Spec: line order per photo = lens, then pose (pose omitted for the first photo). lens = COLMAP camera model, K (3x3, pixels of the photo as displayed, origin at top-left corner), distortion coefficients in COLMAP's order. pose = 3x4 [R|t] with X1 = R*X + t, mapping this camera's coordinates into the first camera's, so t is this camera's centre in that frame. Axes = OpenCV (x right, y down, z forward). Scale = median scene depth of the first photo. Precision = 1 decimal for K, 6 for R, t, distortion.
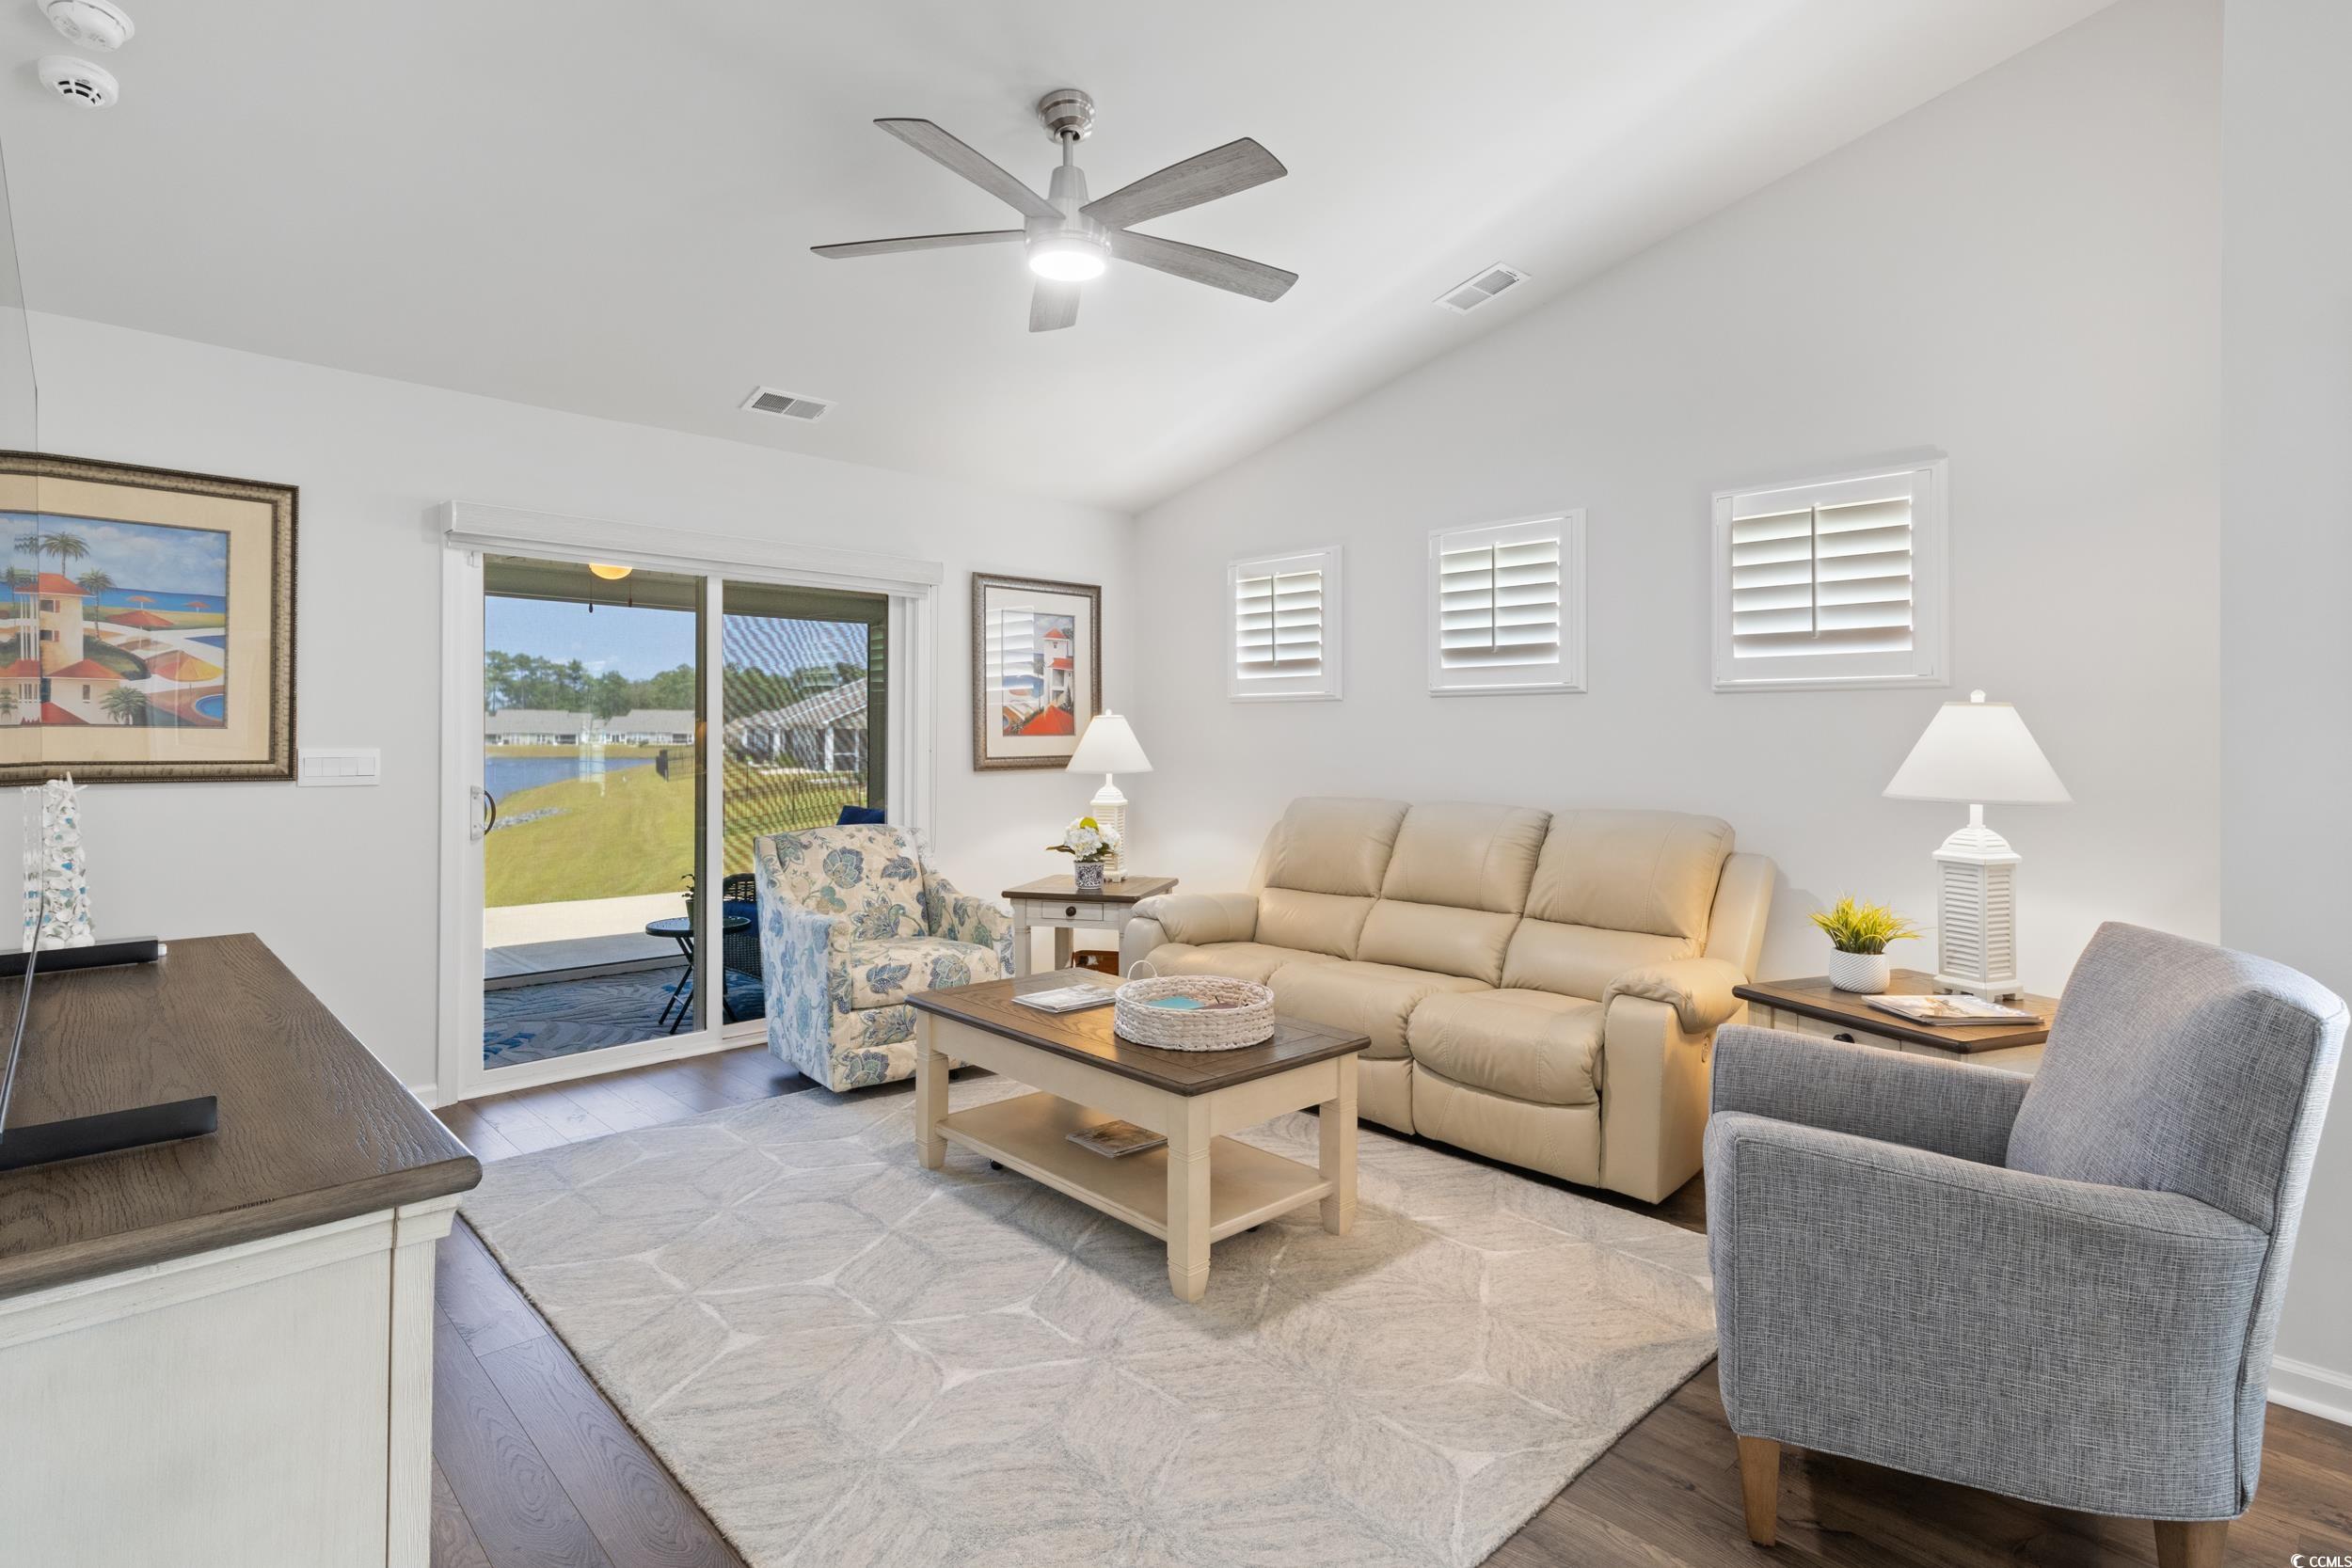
lens RADIAL K [[1150.1, 0, 1192.3], [0, 1150.1, 779.0], [0, 0, 1]] dist [0.025697, -0.000322]
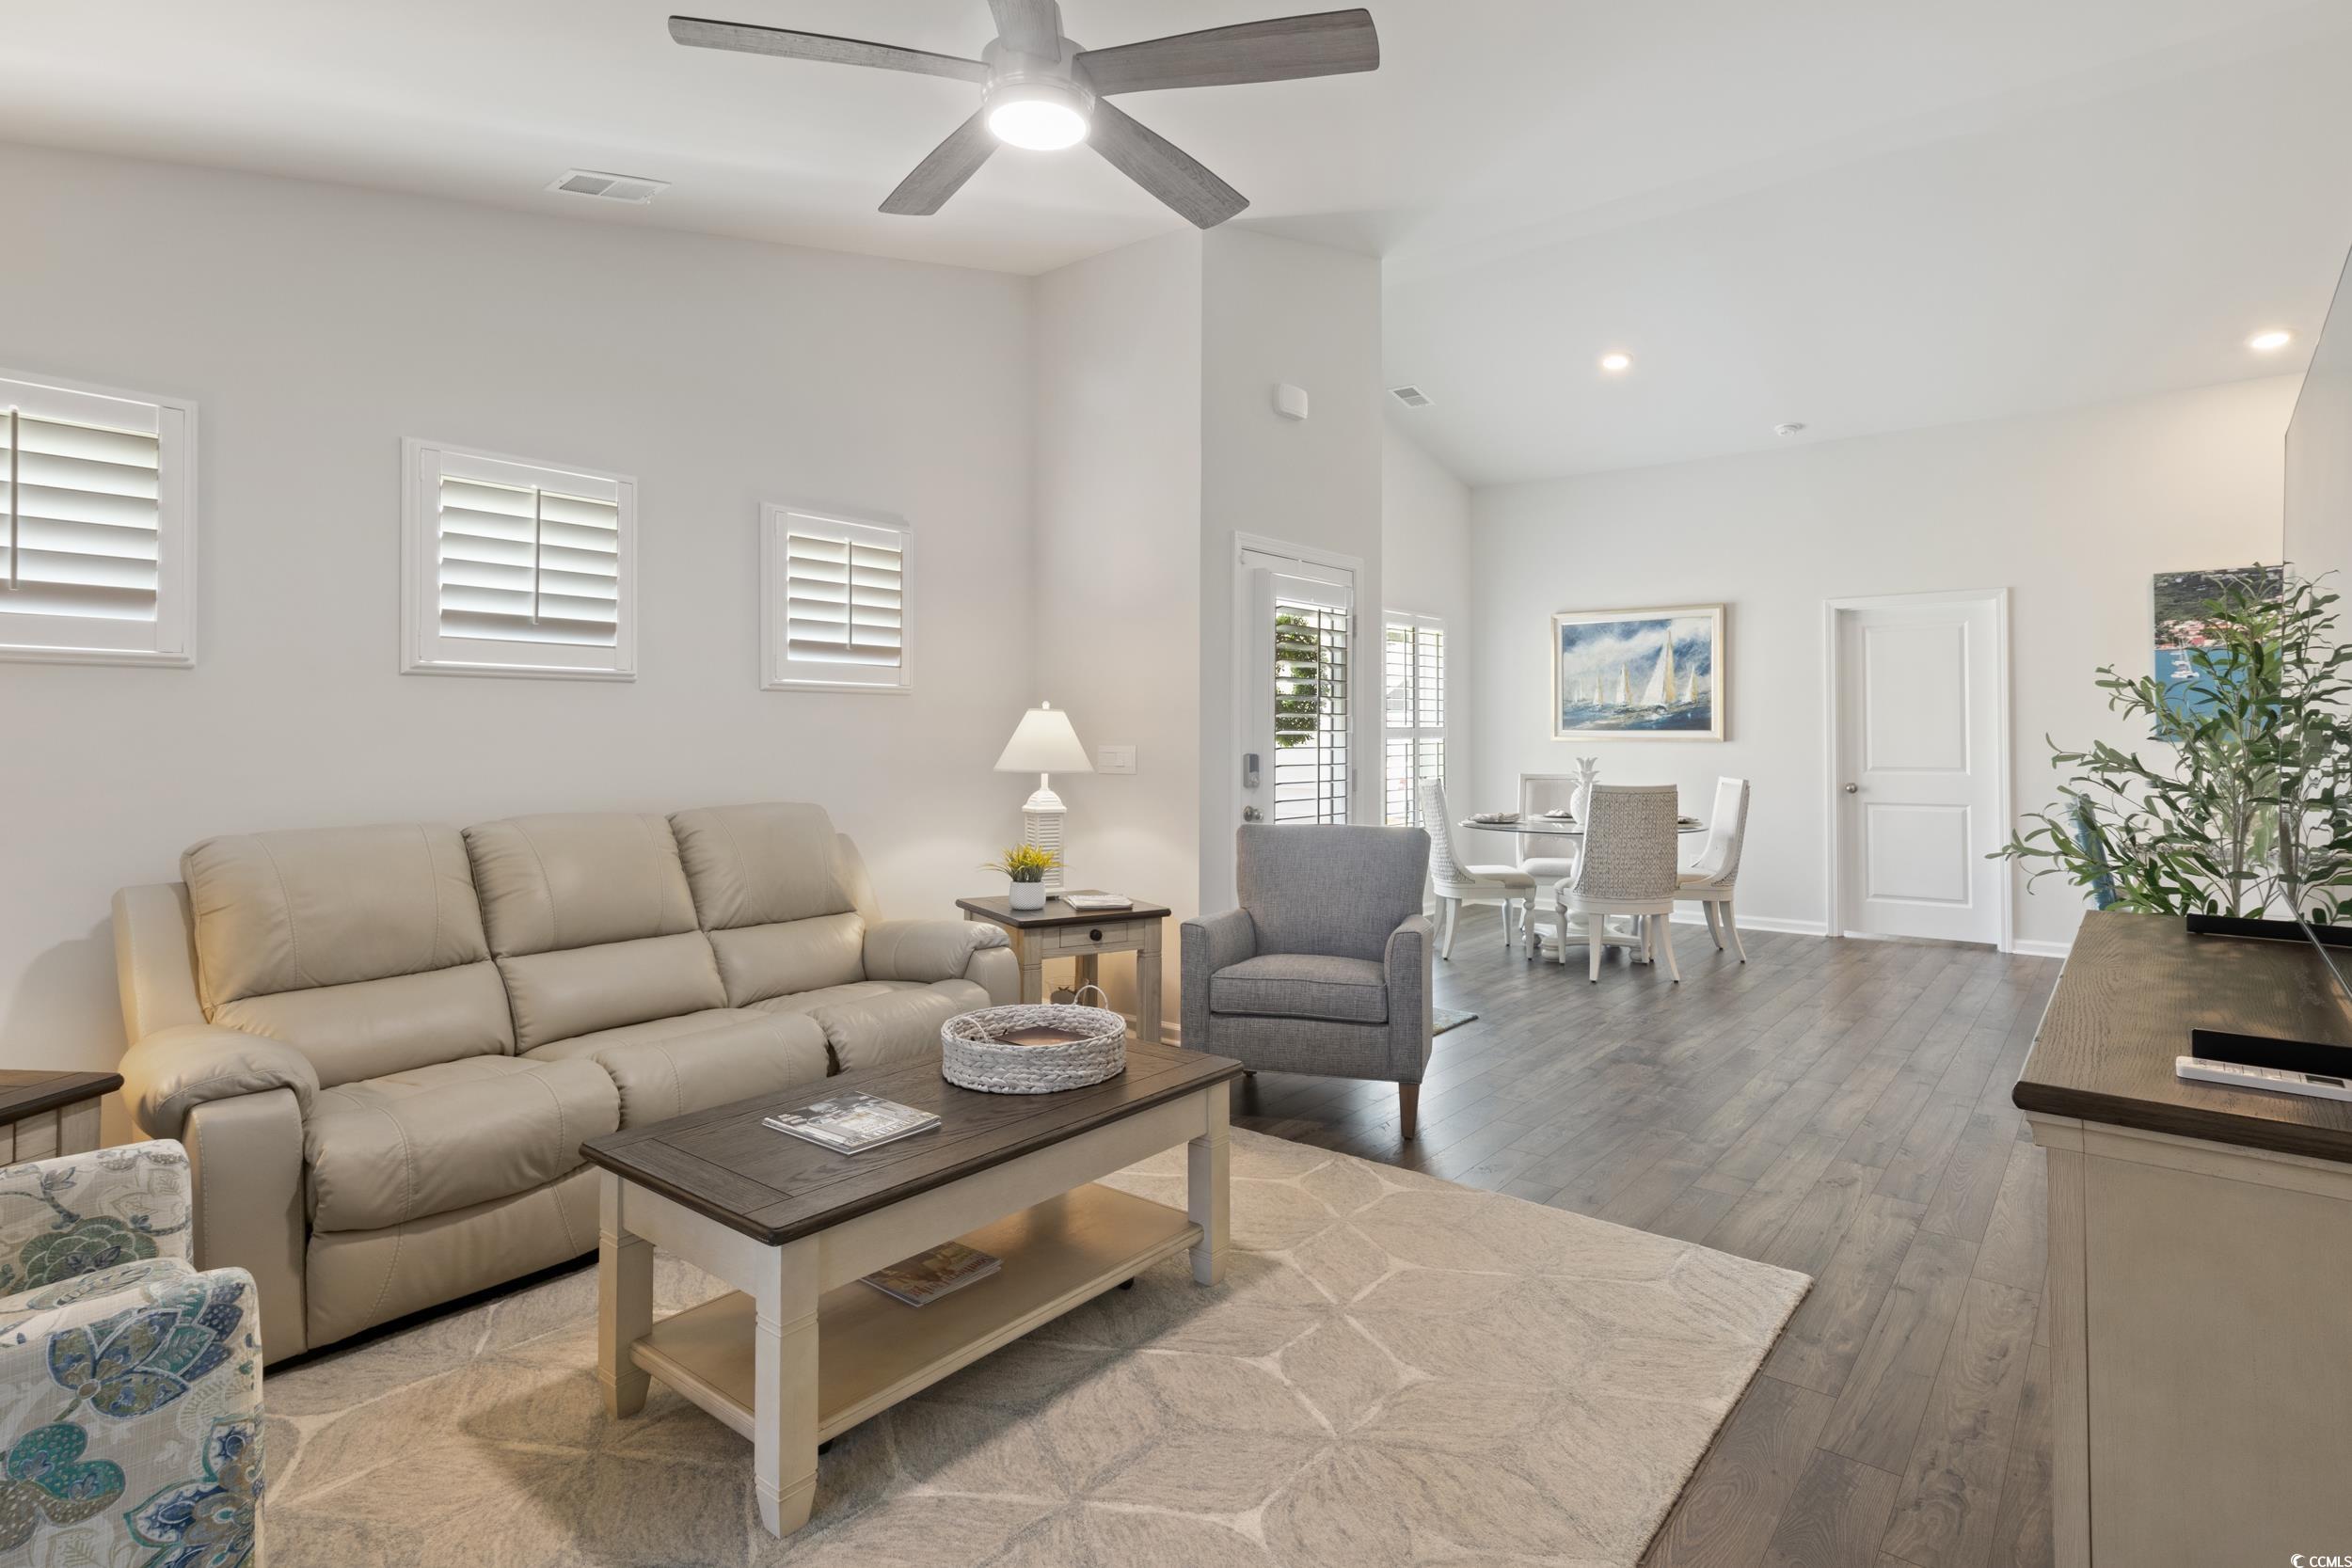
lens RADIAL K [[1188.8, 0, 1170.6], [0, 1188.8, 729.7], [0, 0, 1]] dist [0.005593, -0.000013]
pose [[-0.113790, 0.002682, 0.993501, -0.918916], [0.036553, 0.999331, 0.001489, -0.034105], [-0.992832, 0.036485, -0.113812, 1.003544]]
